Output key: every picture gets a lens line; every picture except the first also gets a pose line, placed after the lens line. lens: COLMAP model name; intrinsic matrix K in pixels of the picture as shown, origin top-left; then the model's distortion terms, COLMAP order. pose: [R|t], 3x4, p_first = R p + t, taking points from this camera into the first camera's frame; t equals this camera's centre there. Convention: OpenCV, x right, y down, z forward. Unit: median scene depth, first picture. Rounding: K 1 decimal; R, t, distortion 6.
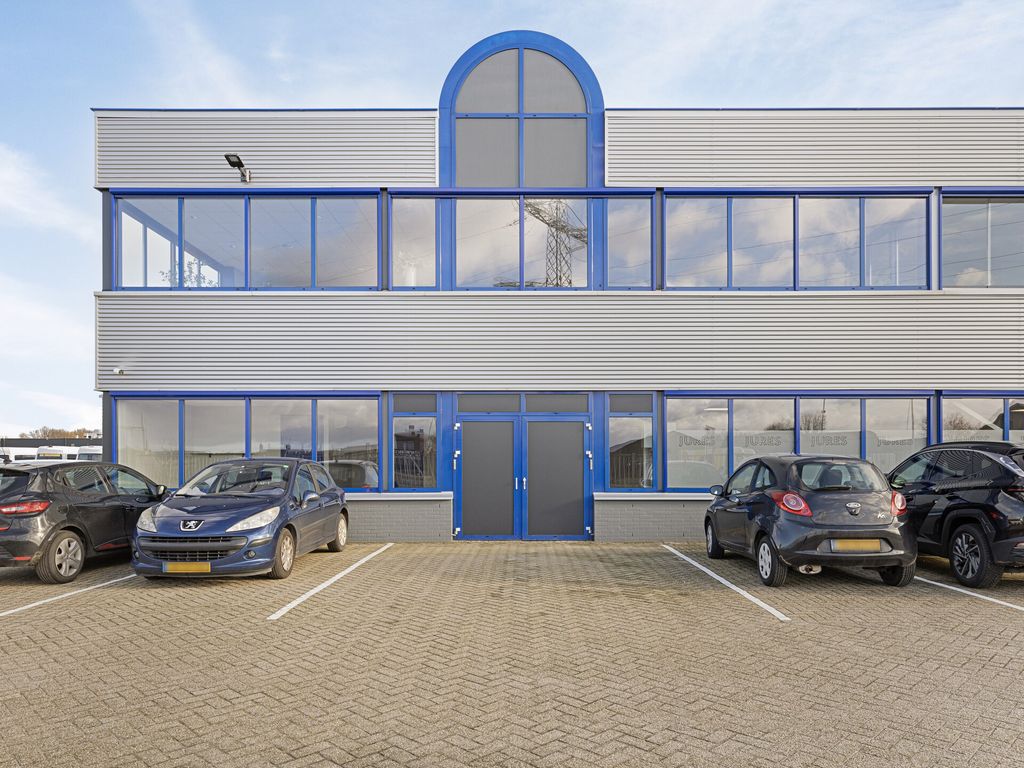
lens RADIAL K [[704.2, 0, 514.0], [0, 704.2, 460.6], [0, 0, 1]] dist [0.002595, 0.001979]
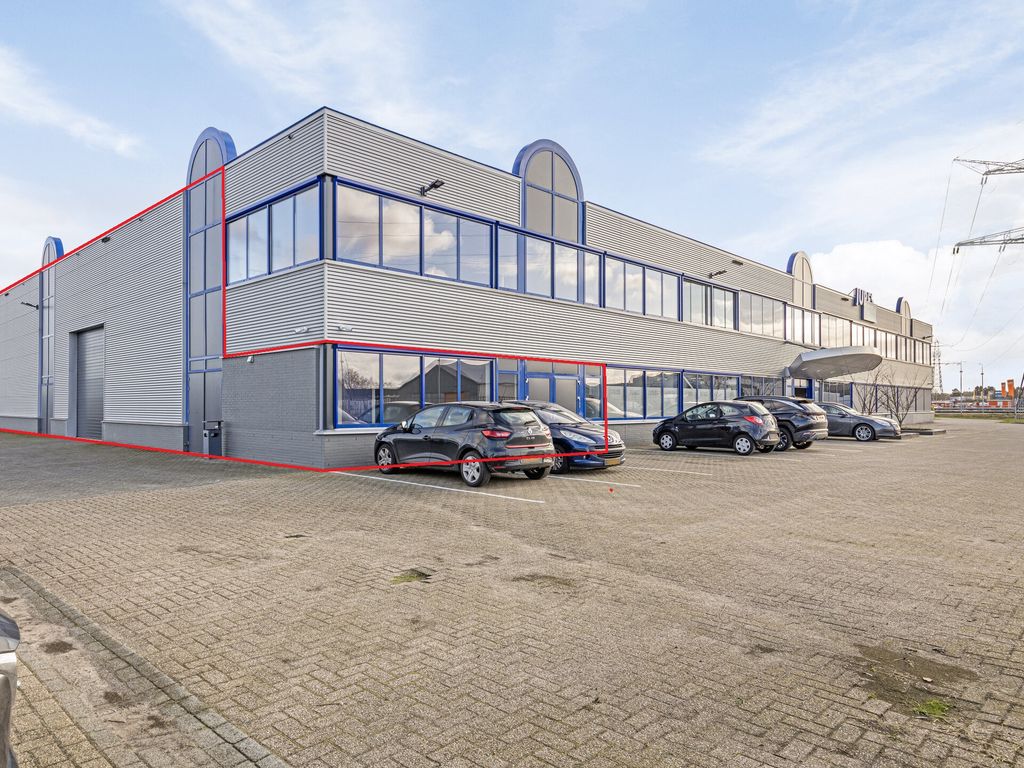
lens RADIAL K [[622.5, 0, 512.0], [0, 622.5, 384.0], [0, 0, 1]] dist [0.043920, 0.000028]
pose [[0.725414, 0.030438, 0.687640, -1.050451], [-0.015173, 0.999486, -0.028235, -0.000613], [-0.688146, 0.010048, 0.725503, 0.011132]]
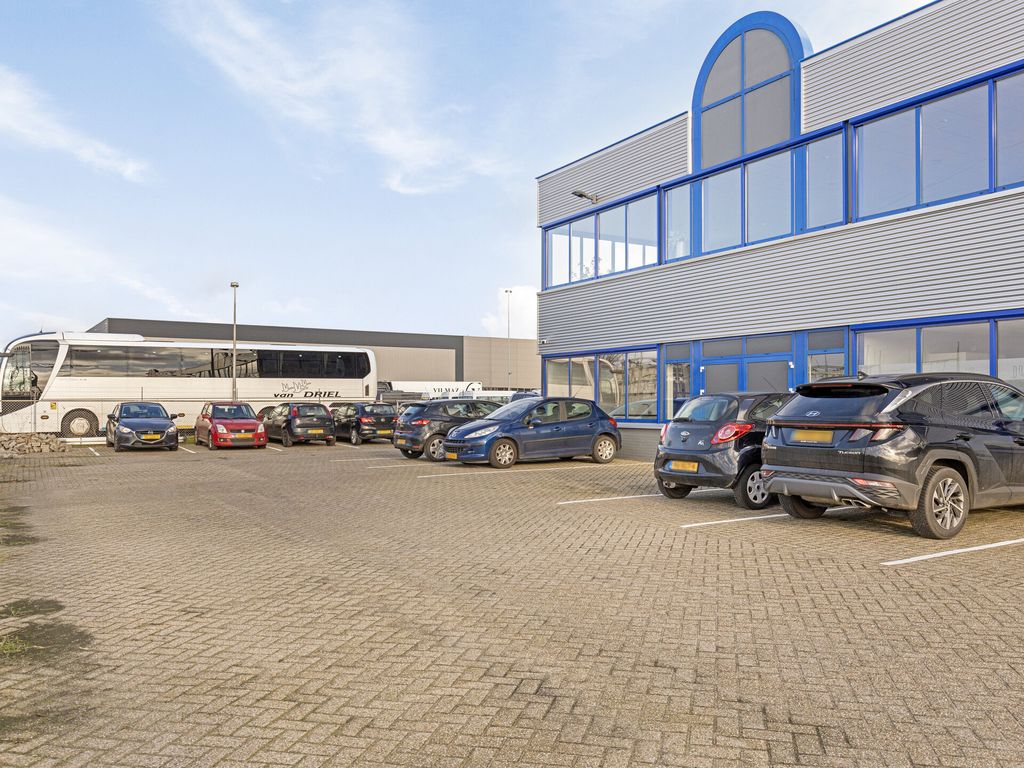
lens RADIAL K [[858.8, 0, 512.0], [0, 858.8, 384.0], [0, 0, 1]] dist [0.004141, -0.001343]
pose [[0.489424, -0.018245, -0.871855, 1.022114], [0.007668, 0.999832, -0.016619, -0.001462], [0.872012, 0.001448, 0.489482, 0.002206]]
